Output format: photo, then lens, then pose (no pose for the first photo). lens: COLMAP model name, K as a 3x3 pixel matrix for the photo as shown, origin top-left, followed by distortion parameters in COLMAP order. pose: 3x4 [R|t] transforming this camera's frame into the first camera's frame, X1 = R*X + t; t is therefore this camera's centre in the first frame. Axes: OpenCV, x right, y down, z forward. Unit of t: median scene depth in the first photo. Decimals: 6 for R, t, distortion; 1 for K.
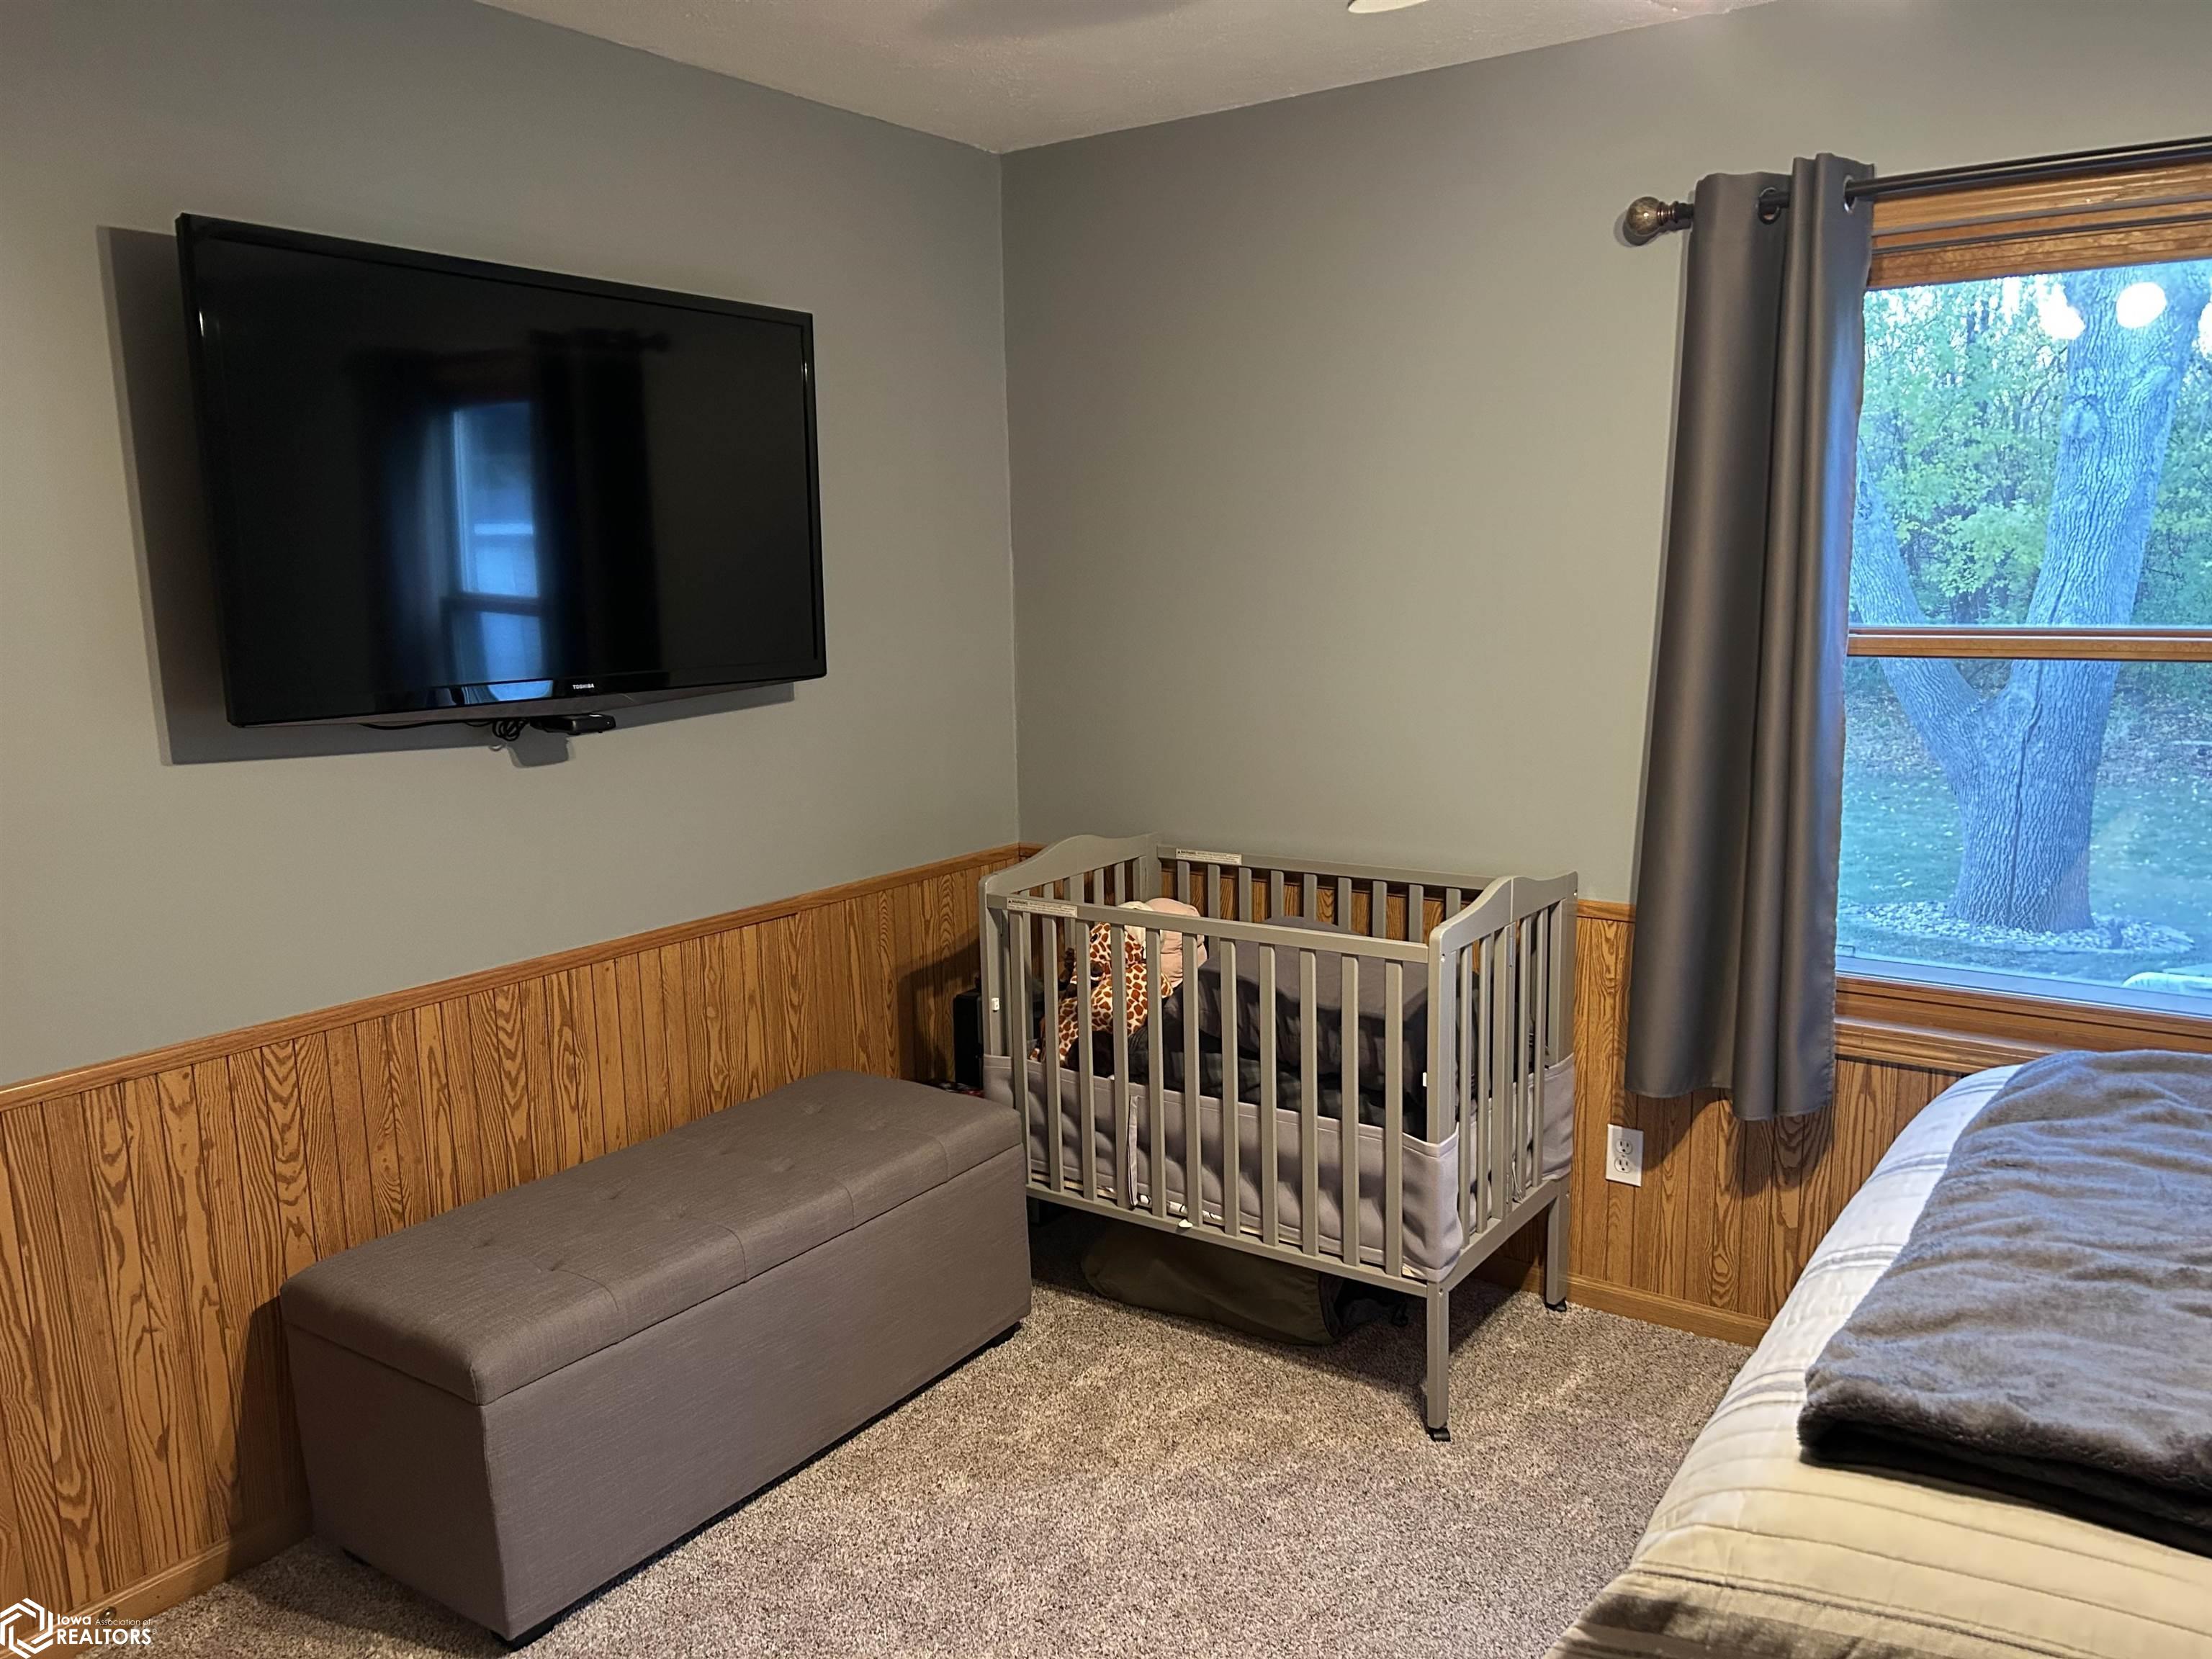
lens RADIAL K [[1670.3, 0, 1112.3], [0, 1670.3, 832.4], [0, 0, 1]] dist [0.035346, -0.025759]
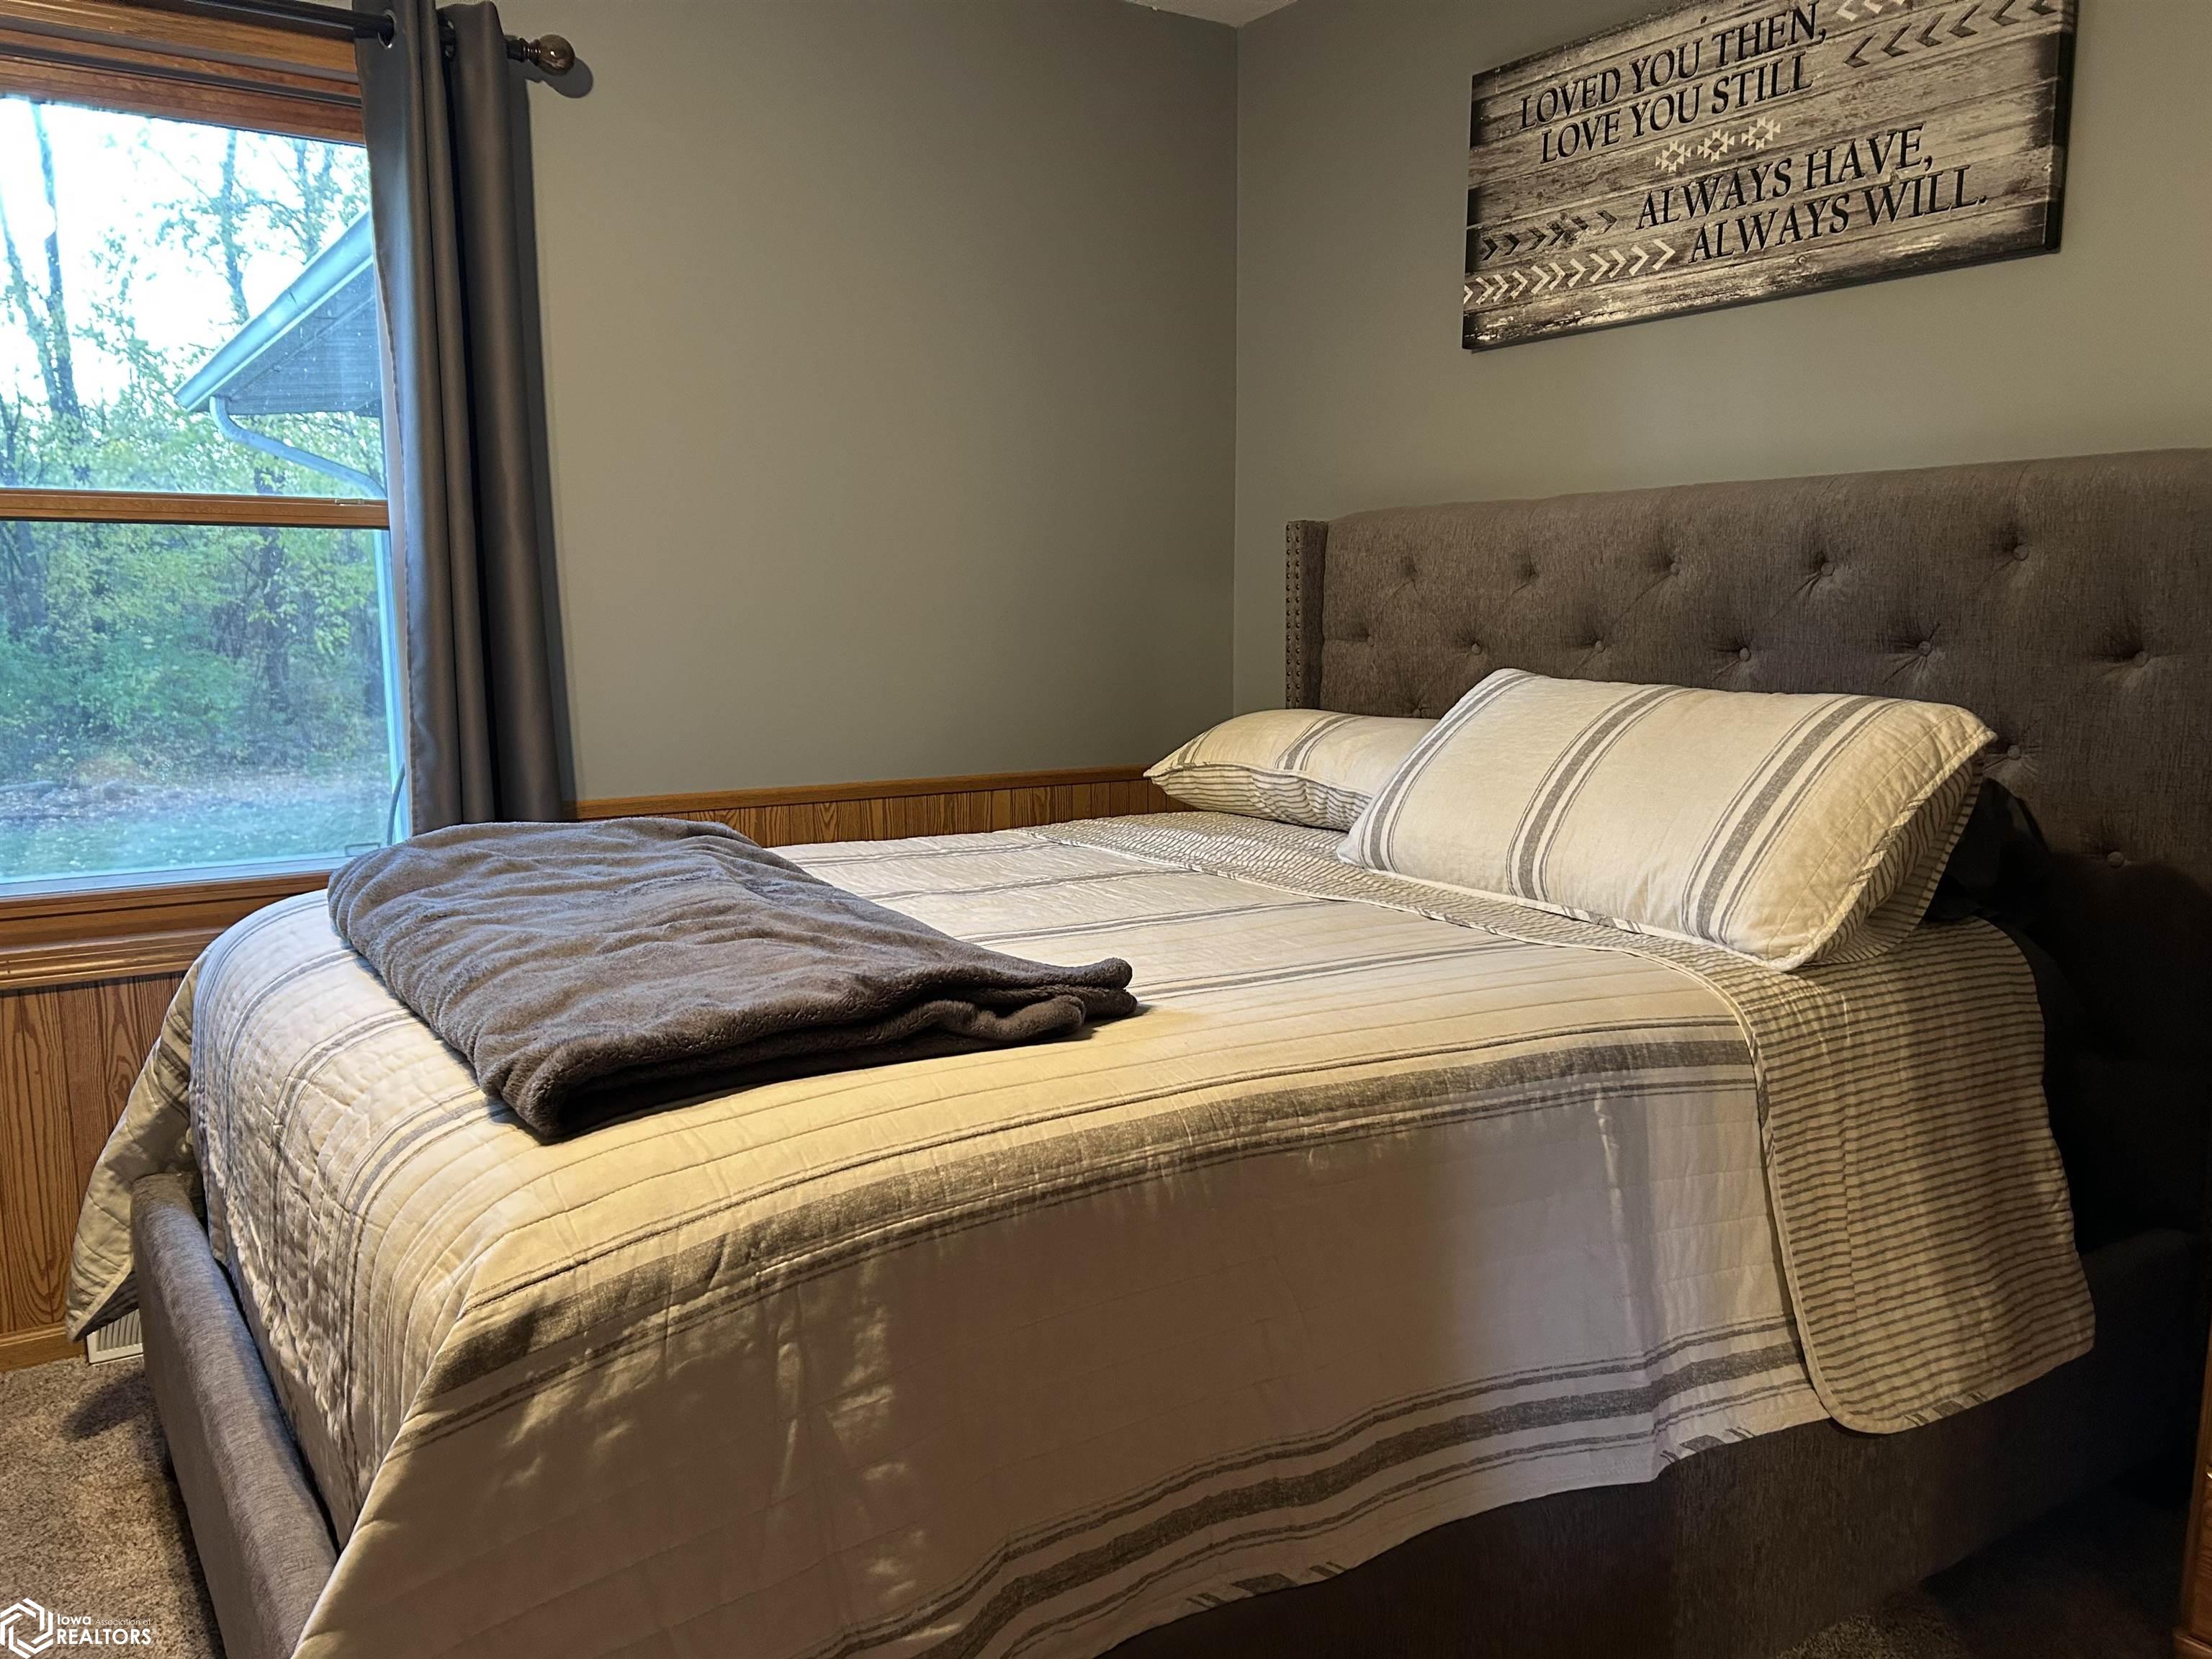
lens RADIAL K [[1670.3, 0, 1110.2], [0, 1670.3, 831.3], [0, 0, 1]] dist [0.035346, -0.025759]
pose [[0.362468, -0.115549, 0.924805, -0.316934], [0.154634, 0.985987, 0.062586, 0.209113], [-0.919078, 0.120321, 0.375257, 0.382617]]
